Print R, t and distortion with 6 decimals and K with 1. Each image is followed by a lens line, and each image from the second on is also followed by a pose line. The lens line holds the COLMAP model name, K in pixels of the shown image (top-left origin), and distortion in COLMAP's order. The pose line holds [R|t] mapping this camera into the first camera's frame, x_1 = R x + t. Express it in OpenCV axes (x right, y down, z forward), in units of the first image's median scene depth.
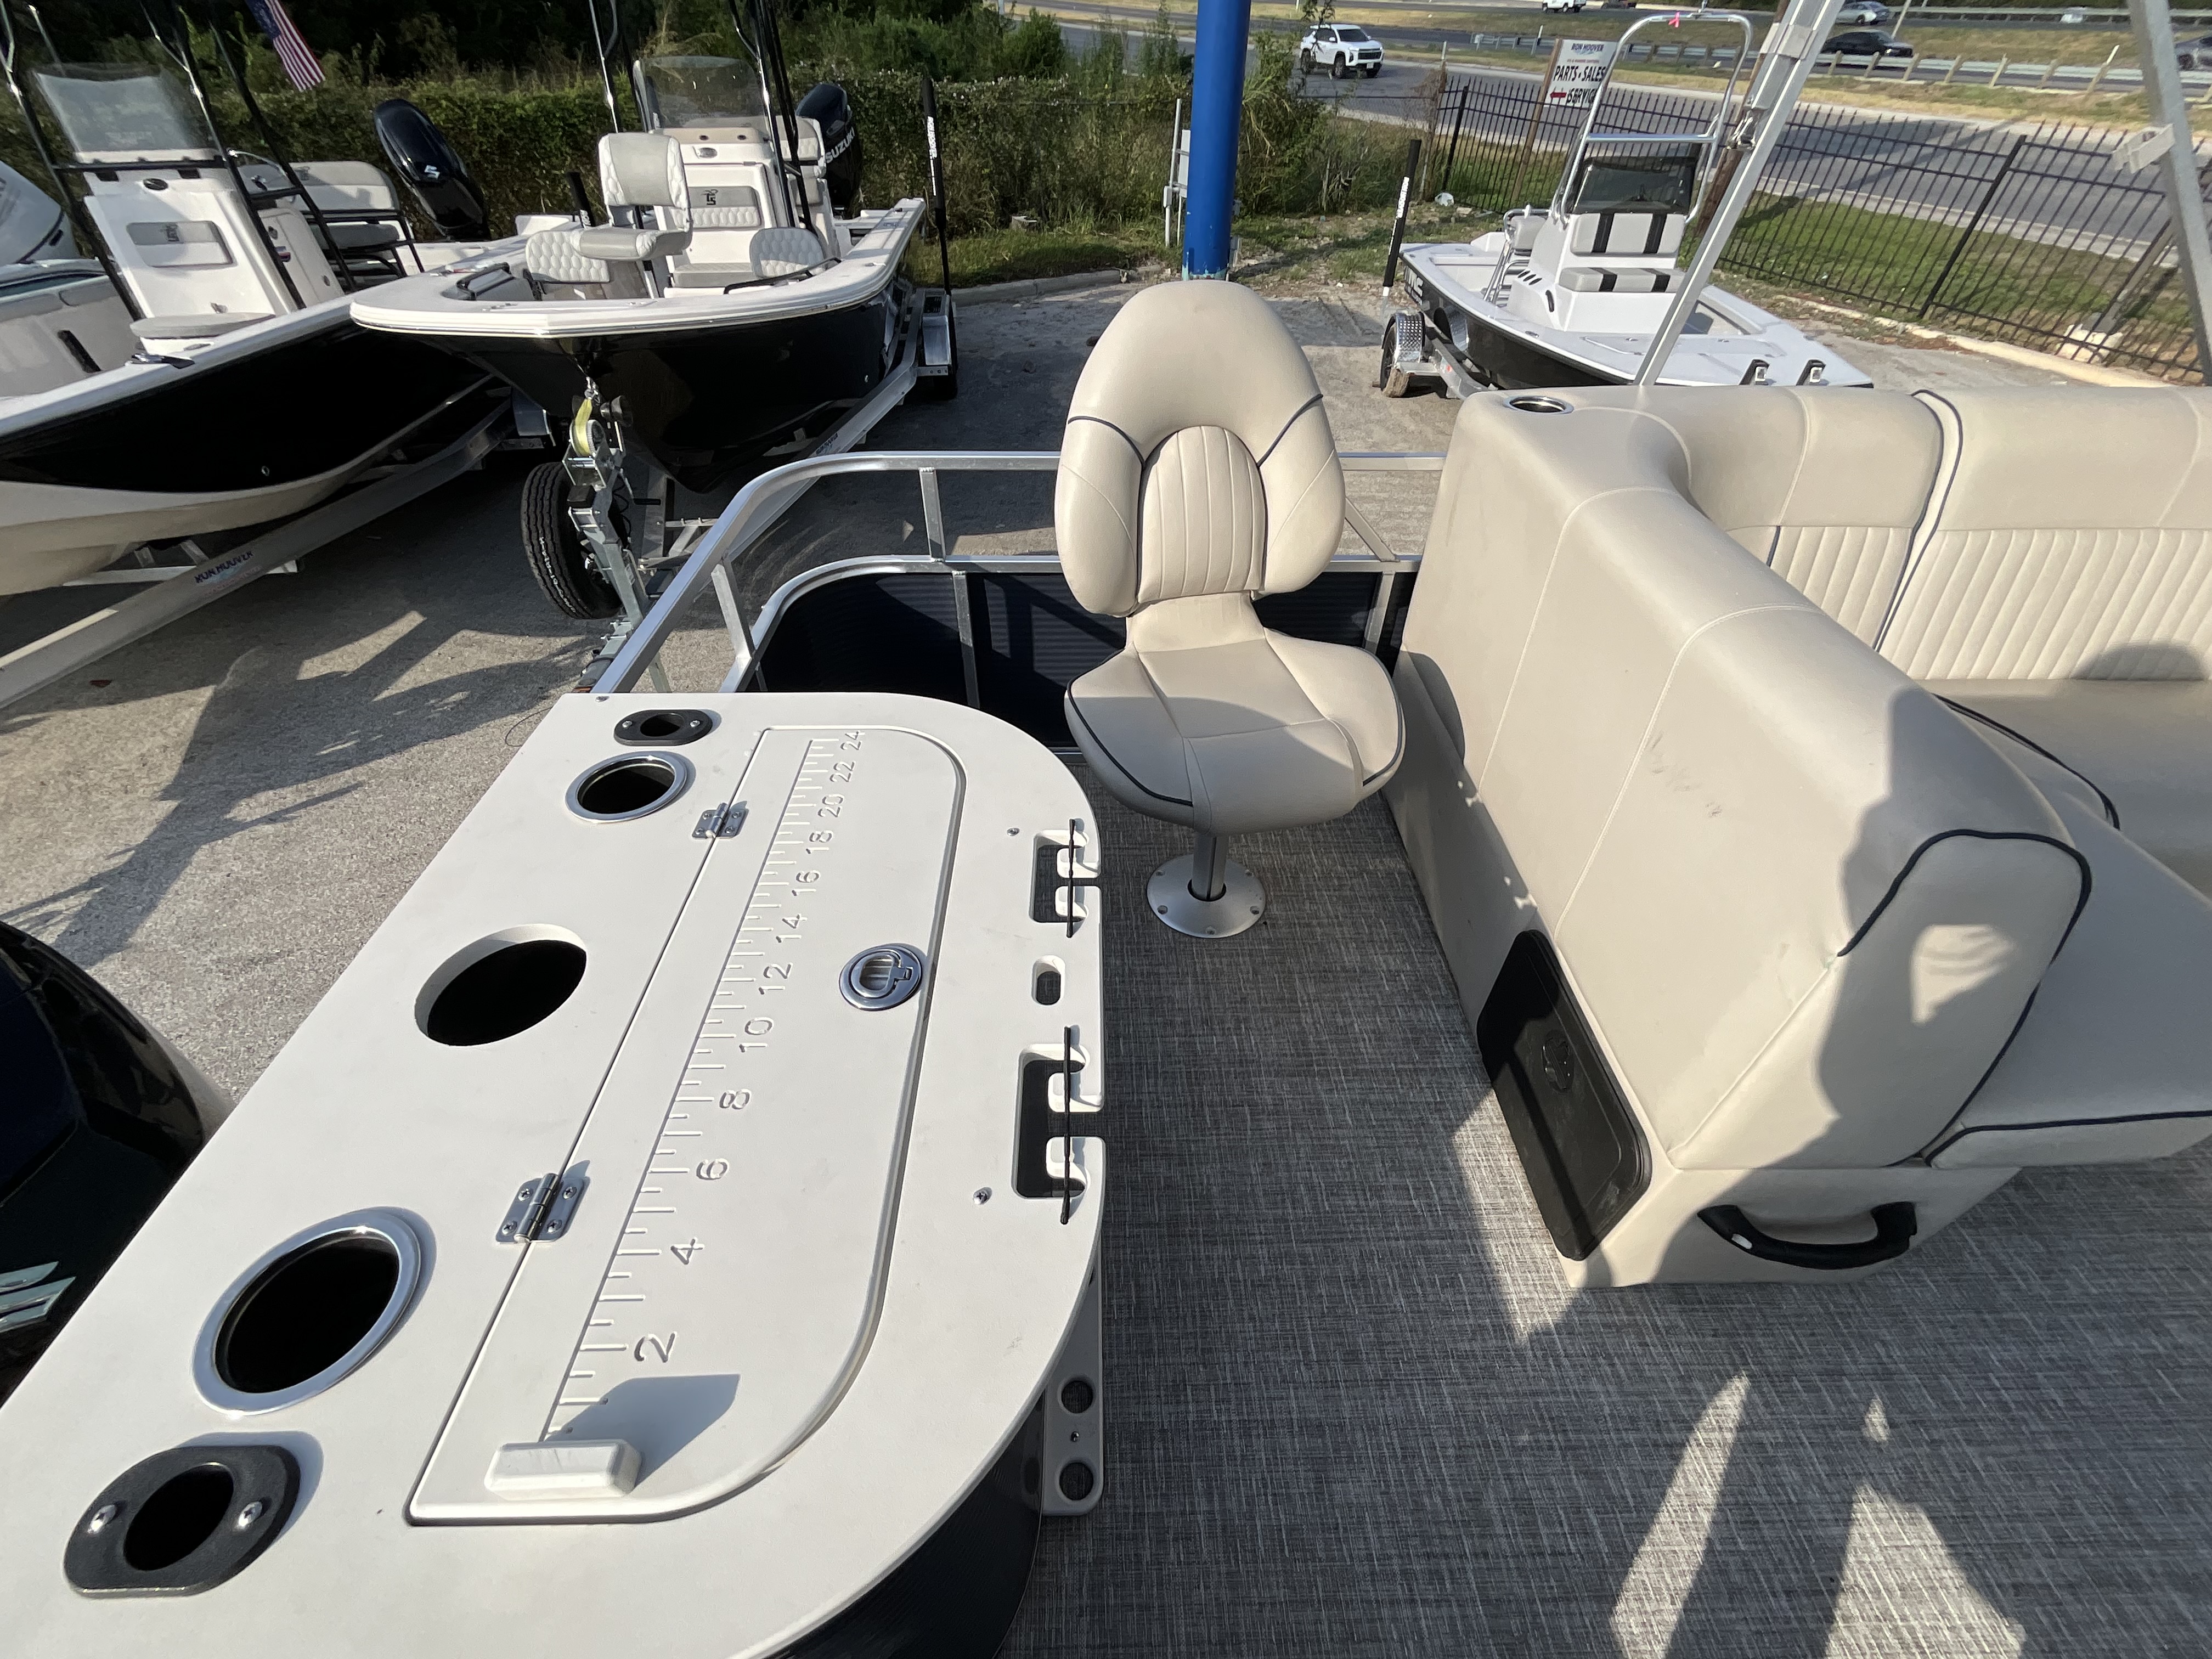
lens RADIAL K [[895.4, 0, 1114.8], [0, 895.4, 826.1], [0, 0, 1]] dist [0.004890, -0.002981]
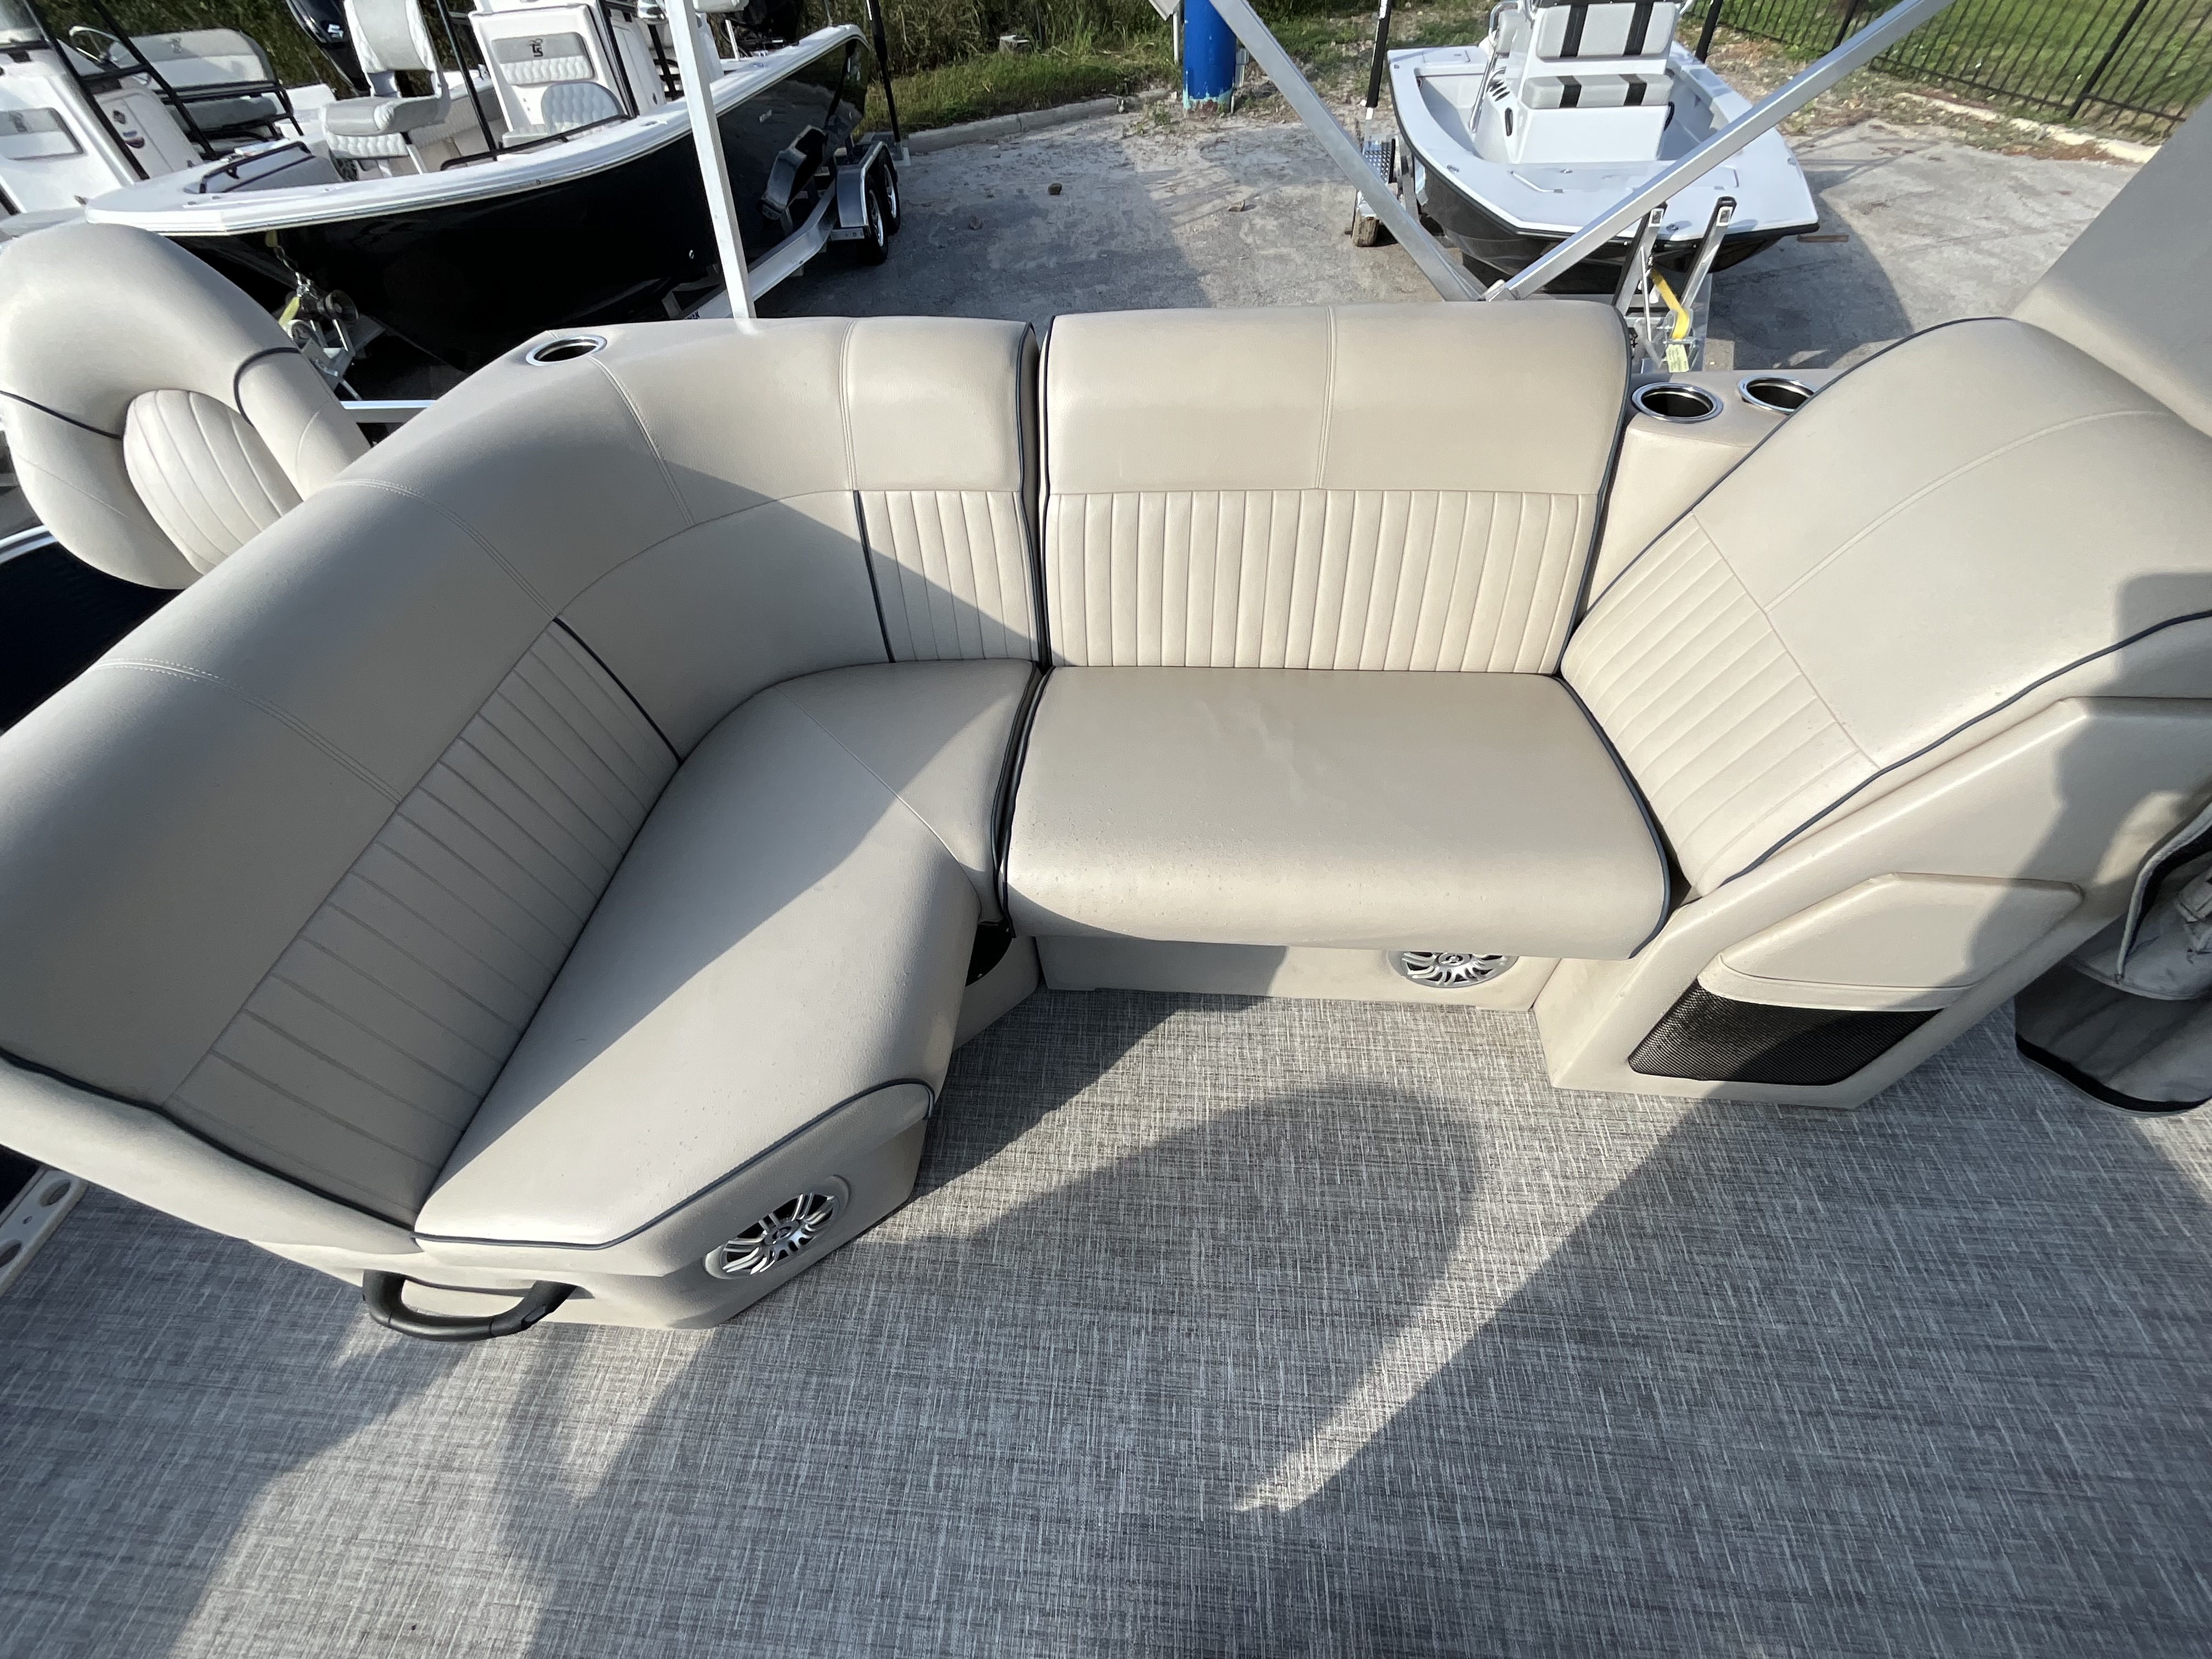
lens RADIAL K [[895.4, 0, 1112.9], [0, 895.4, 833.6], [0, 0, 1]] dist [0.004890, -0.002981]
pose [[0.993413, 0.037697, -0.108208, 0.316736], [-0.022334, 0.989924, 0.139826, -0.039294], [0.112389, -0.136488, 0.984246, 0.039098]]
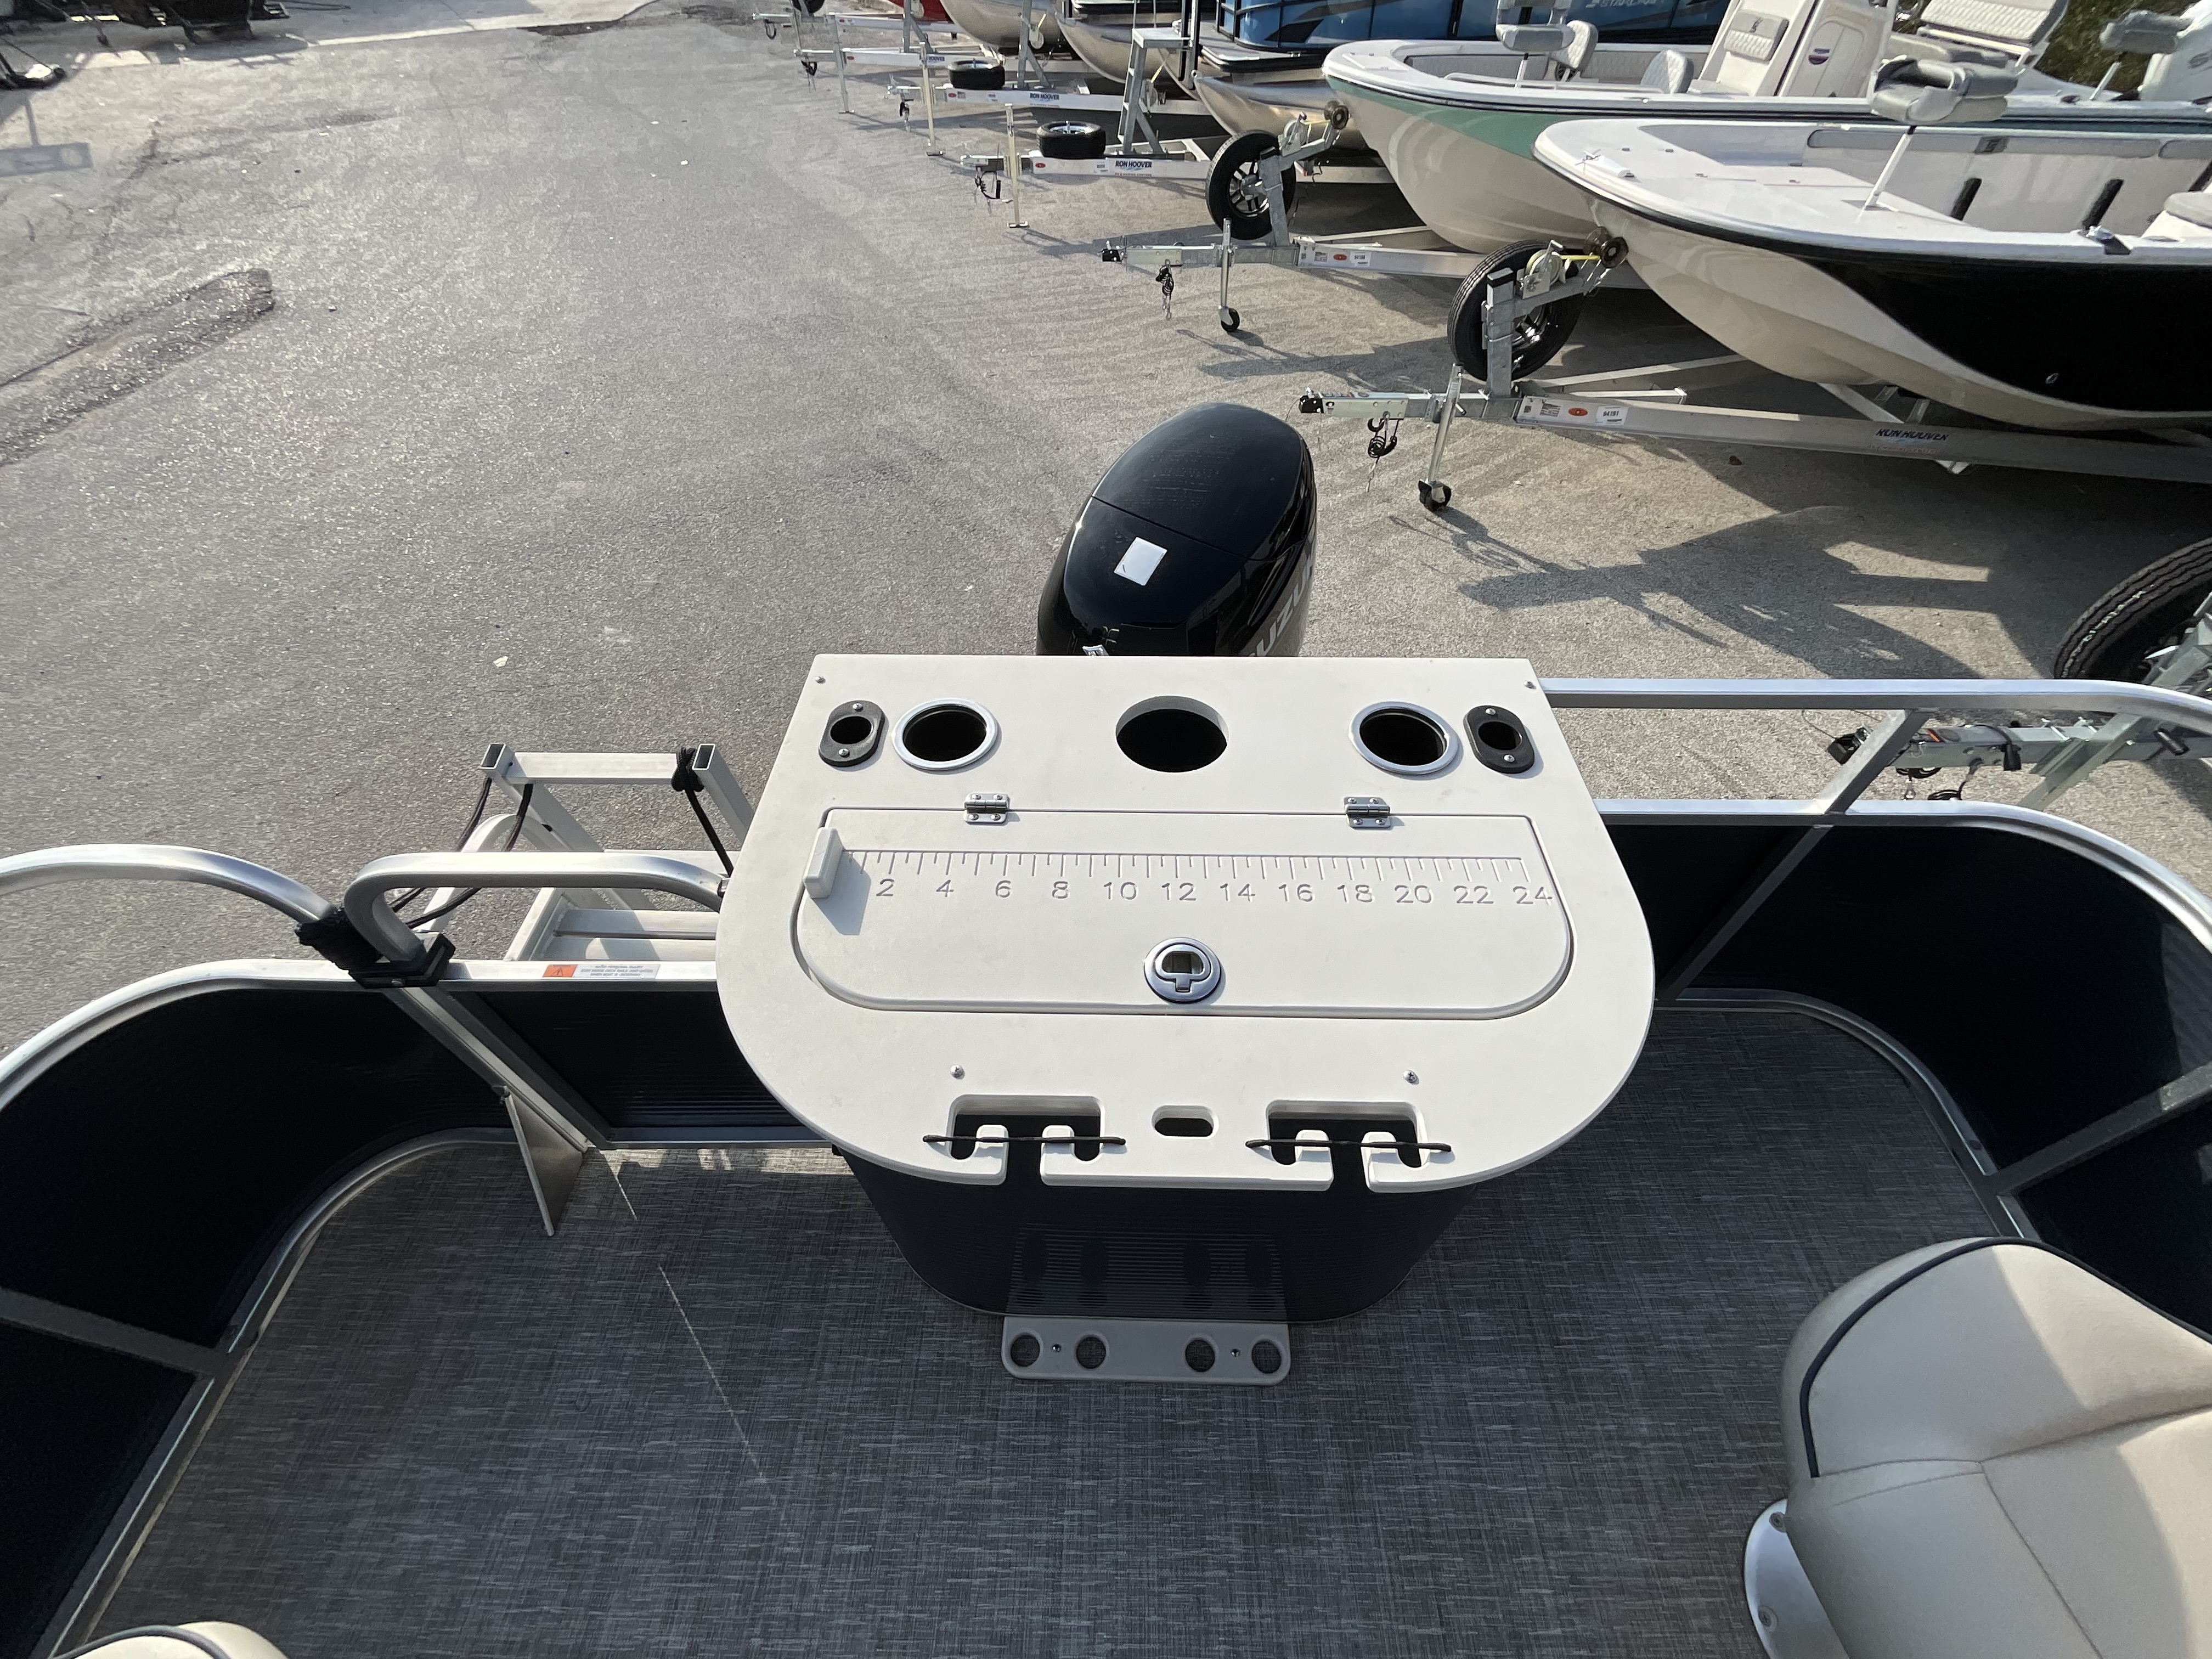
lens RADIAL K [[895.4, 0, 1102.0], [0, 895.4, 833.6], [0, 0, 1]] dist [0.004890, -0.002981]
pose [[-0.042804, 0.745901, -0.664680, 0.044211], [-0.654003, 0.482022, 0.583039, -0.062350], [0.755280, 0.459659, 0.467189, 0.046748]]
